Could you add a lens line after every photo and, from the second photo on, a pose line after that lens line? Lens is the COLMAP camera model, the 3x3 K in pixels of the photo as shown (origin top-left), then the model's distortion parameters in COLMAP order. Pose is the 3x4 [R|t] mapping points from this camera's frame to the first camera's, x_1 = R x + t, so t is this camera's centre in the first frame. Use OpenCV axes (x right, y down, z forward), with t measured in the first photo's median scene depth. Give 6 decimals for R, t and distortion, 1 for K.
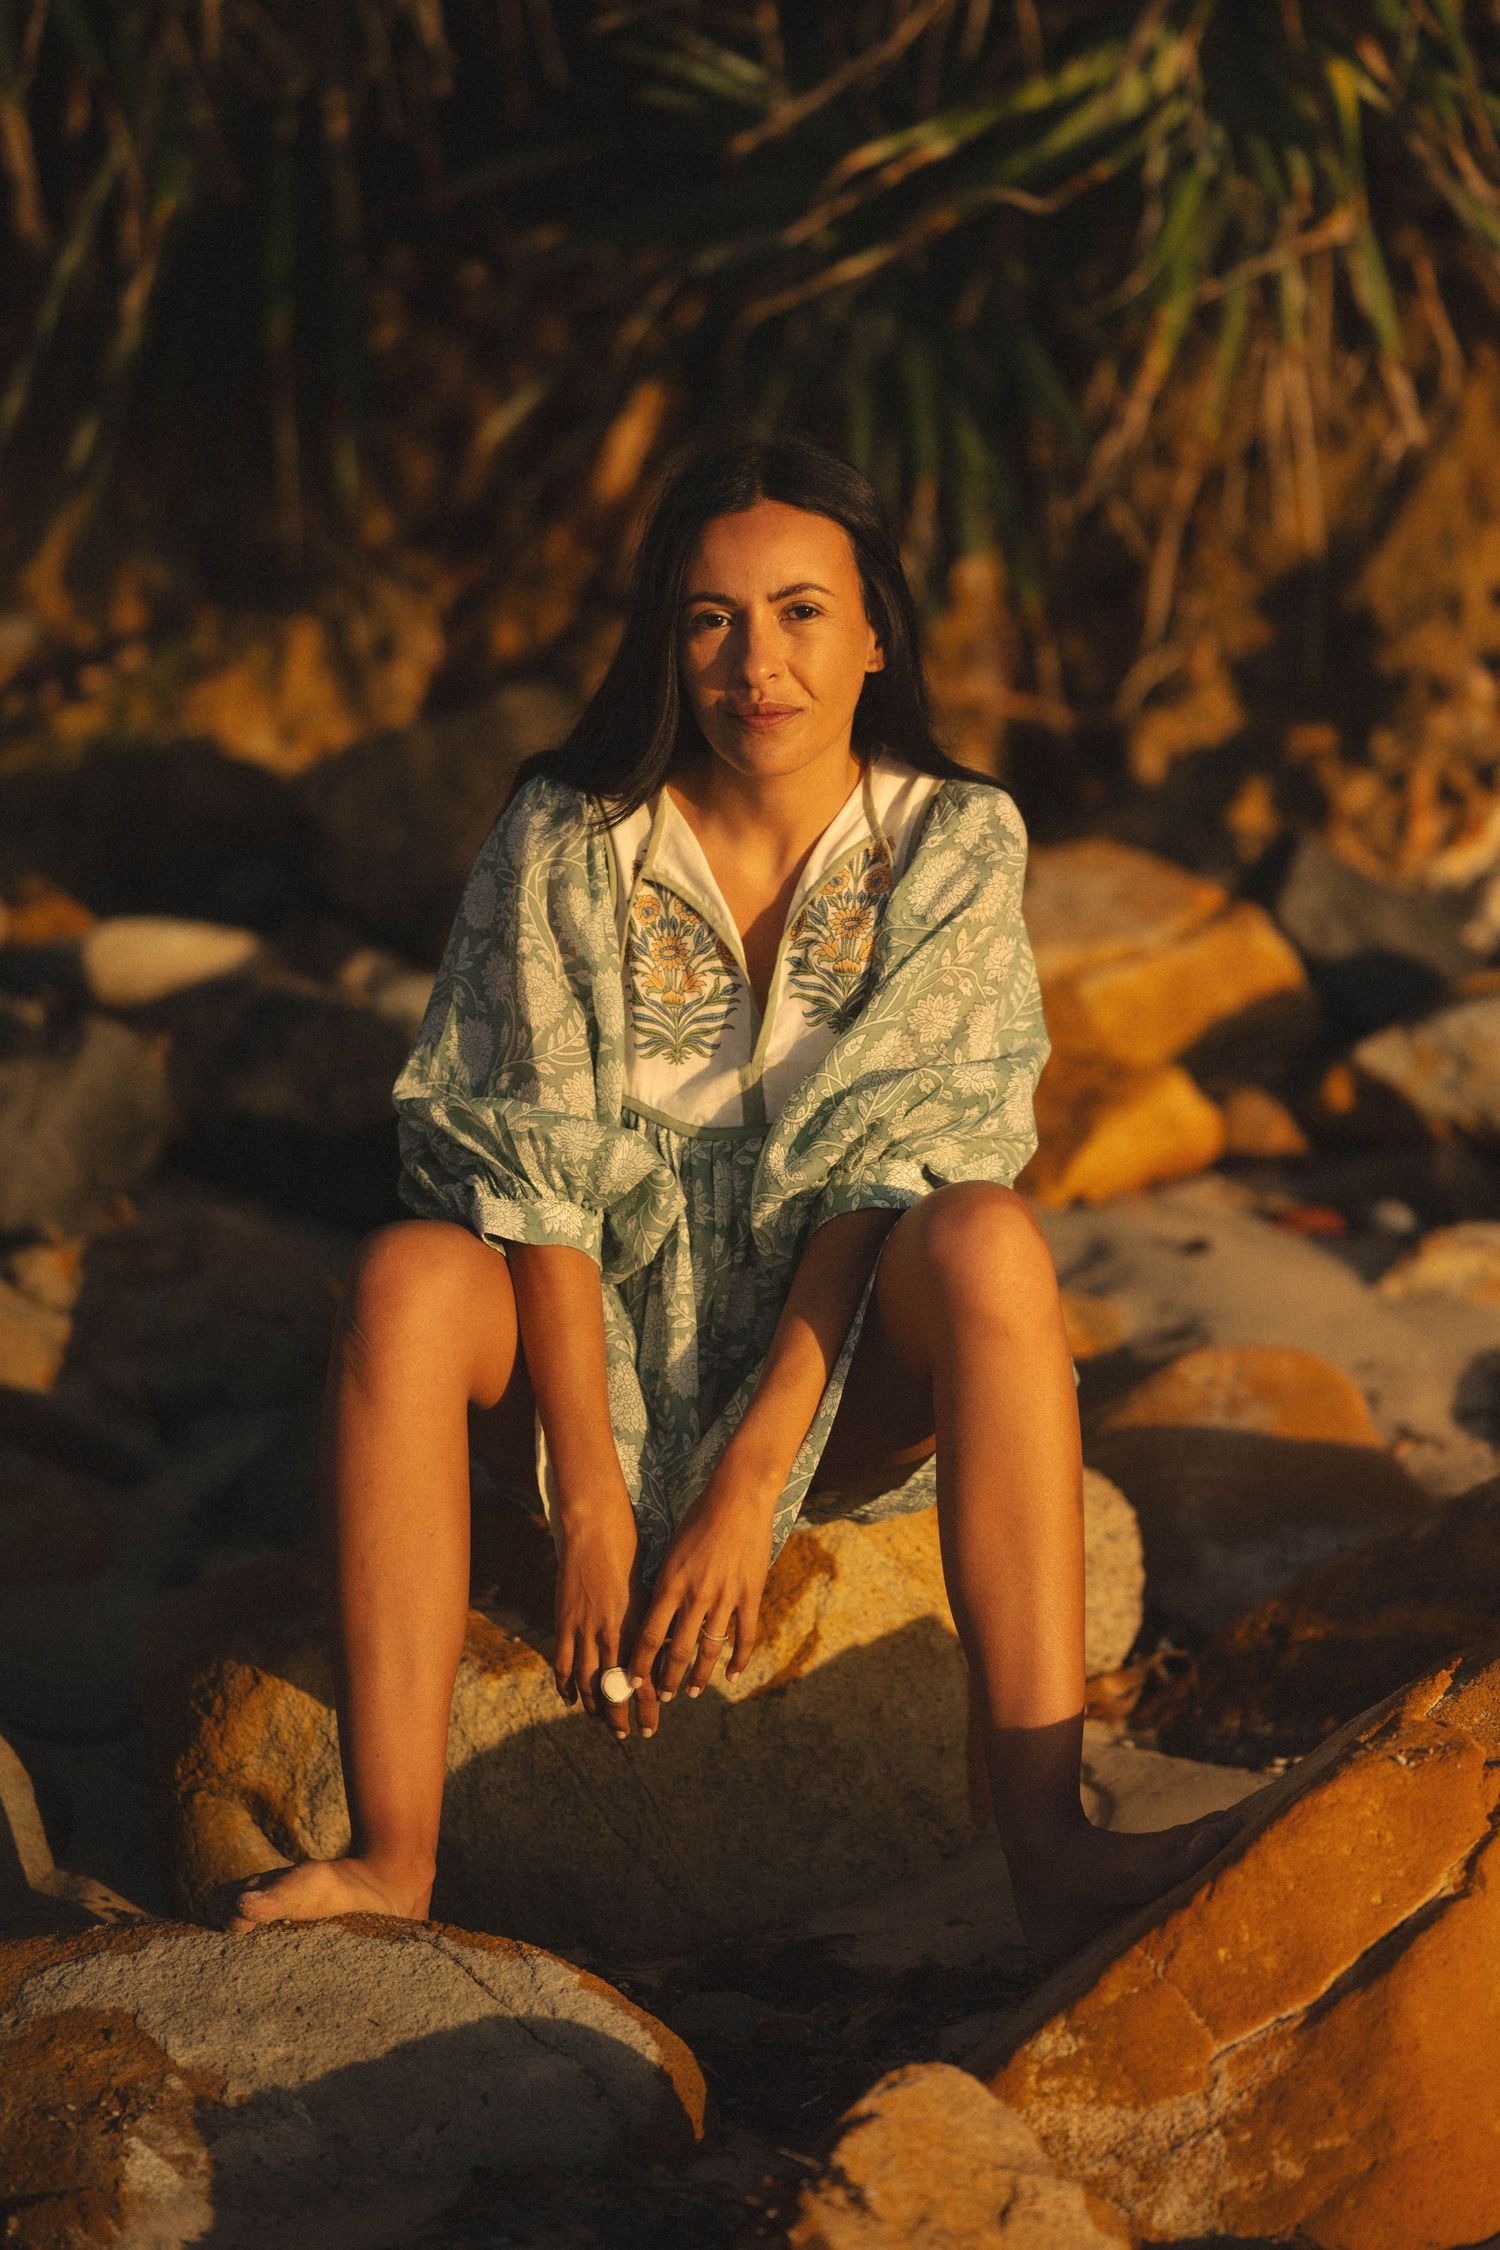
lens RADIAL K [[6548.0, 0, 750.0], [0, 6548.0, 1125.0], [0, 0, 1]] dist [0.072881, -1.126912]
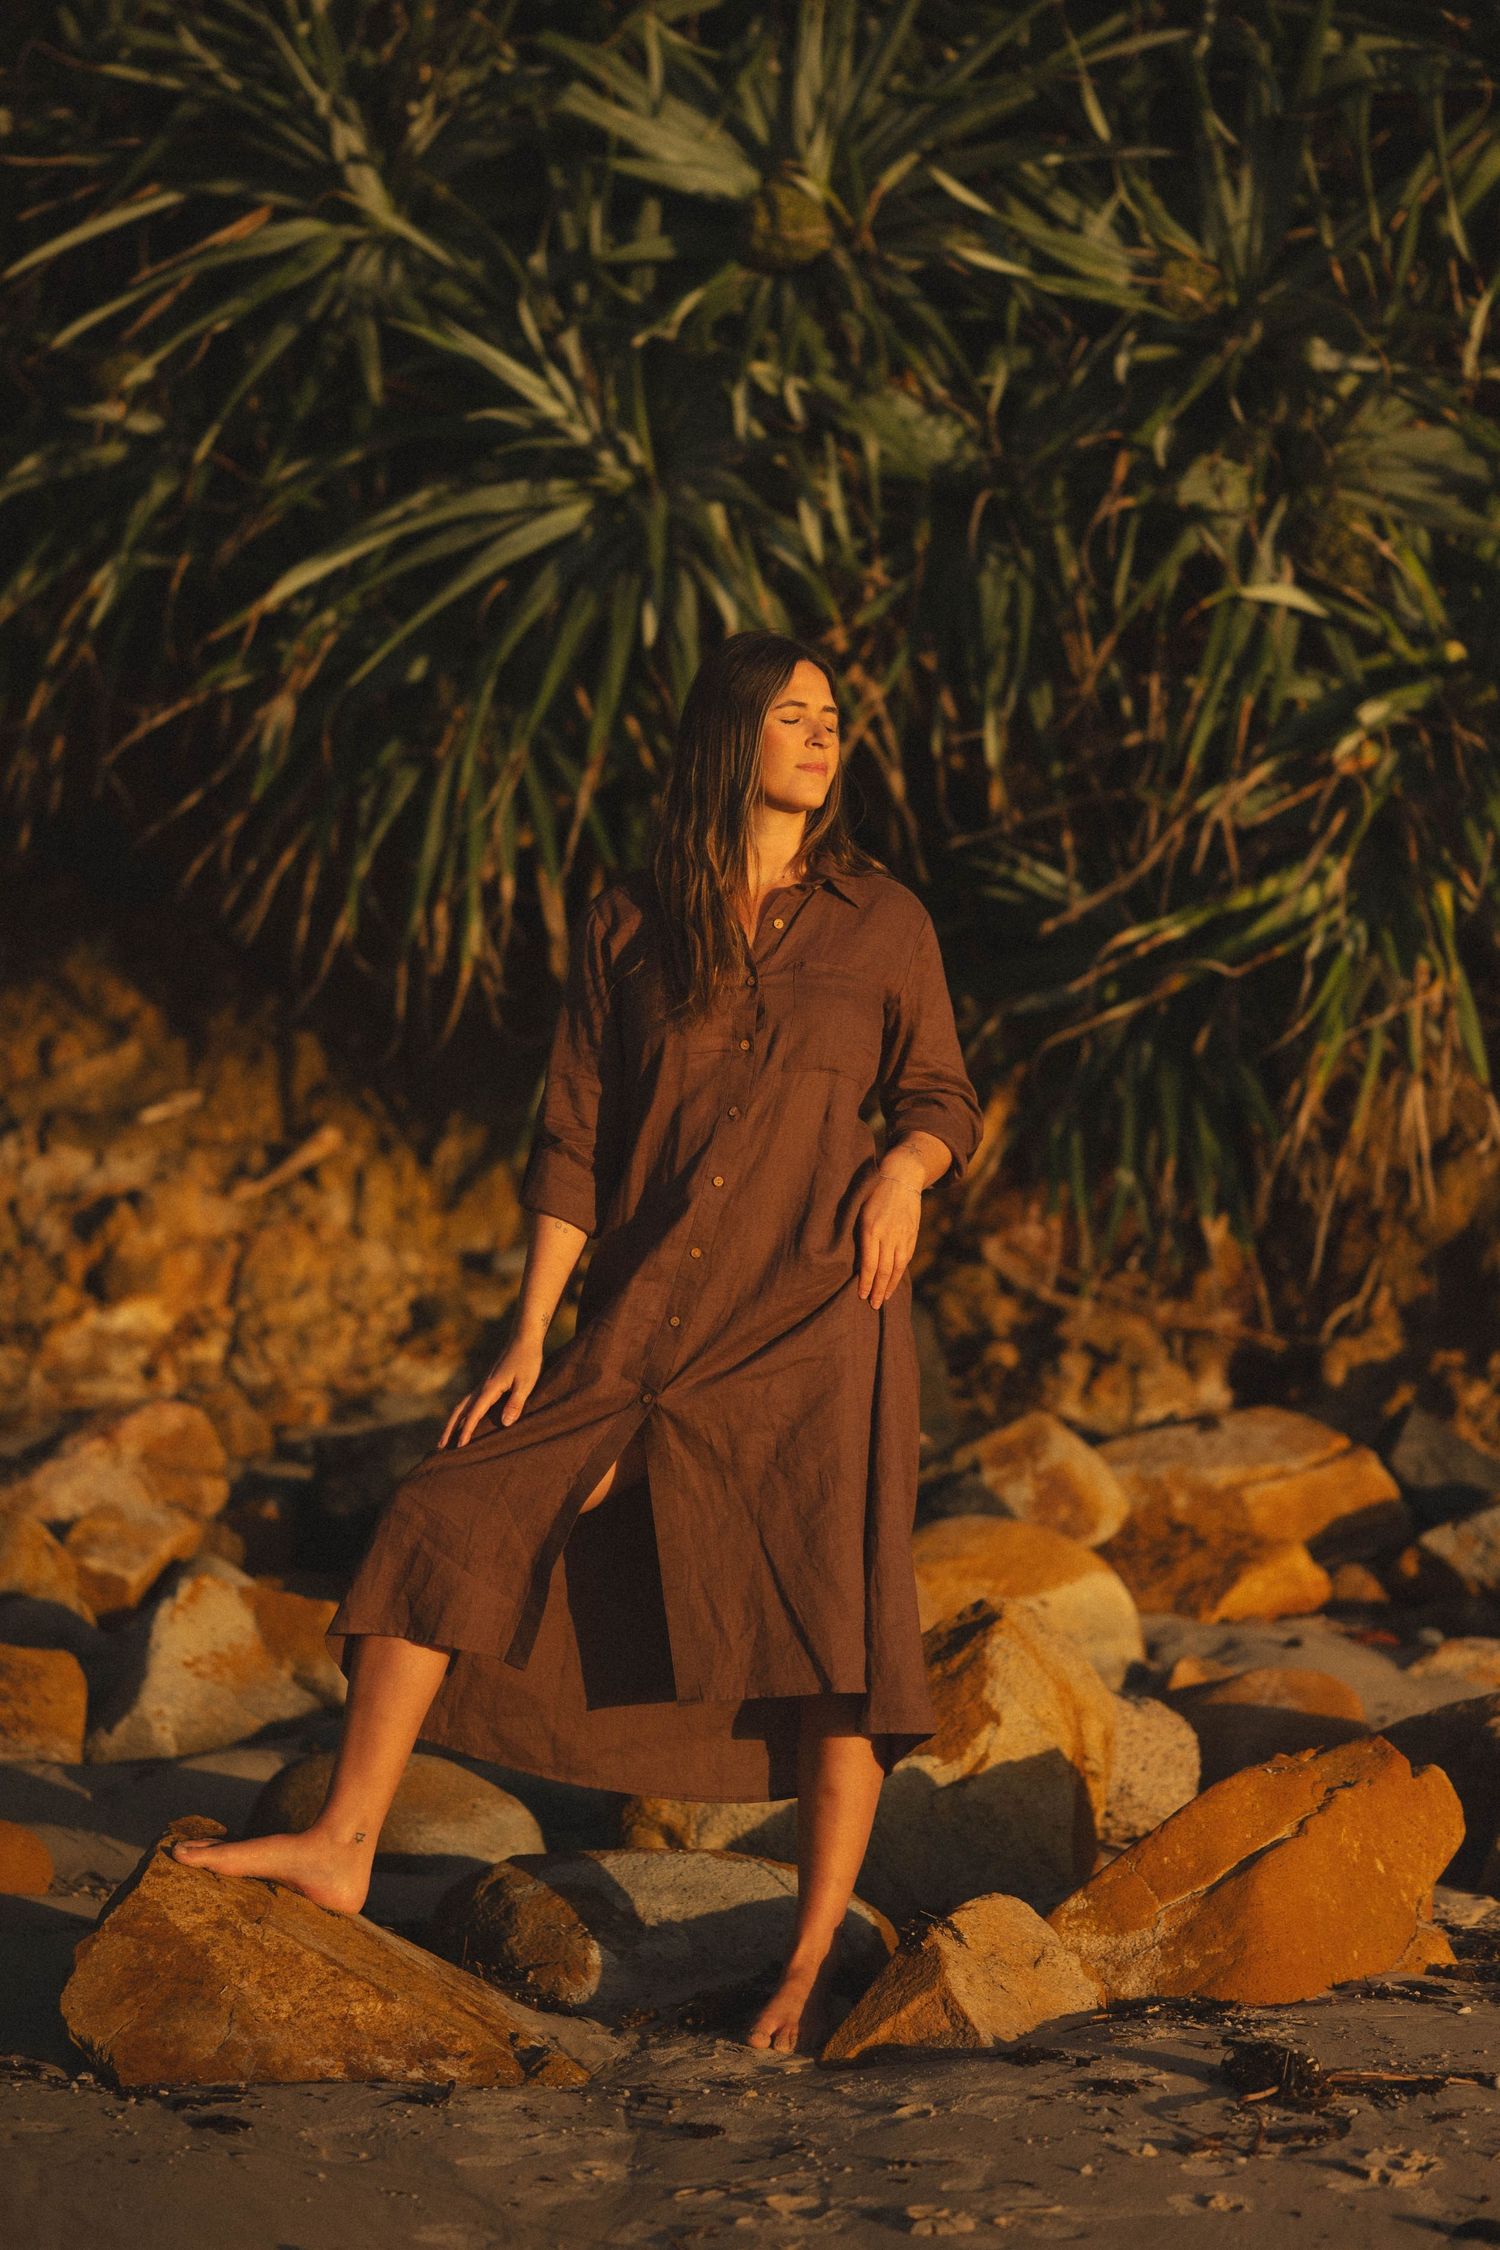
lens RADIAL K [[6548.0, 0, 750.0], [0, 6548.0, 1125.0], [0, 0, 1]] dist [0.072881, -1.126912]
pose [[0.996772, 0.035578, -0.071968, 0.063649], [-0.043895, 0.992102, -0.117503, 0.112873], [0.067219, 0.120282, 0.990461, -0.730282]]
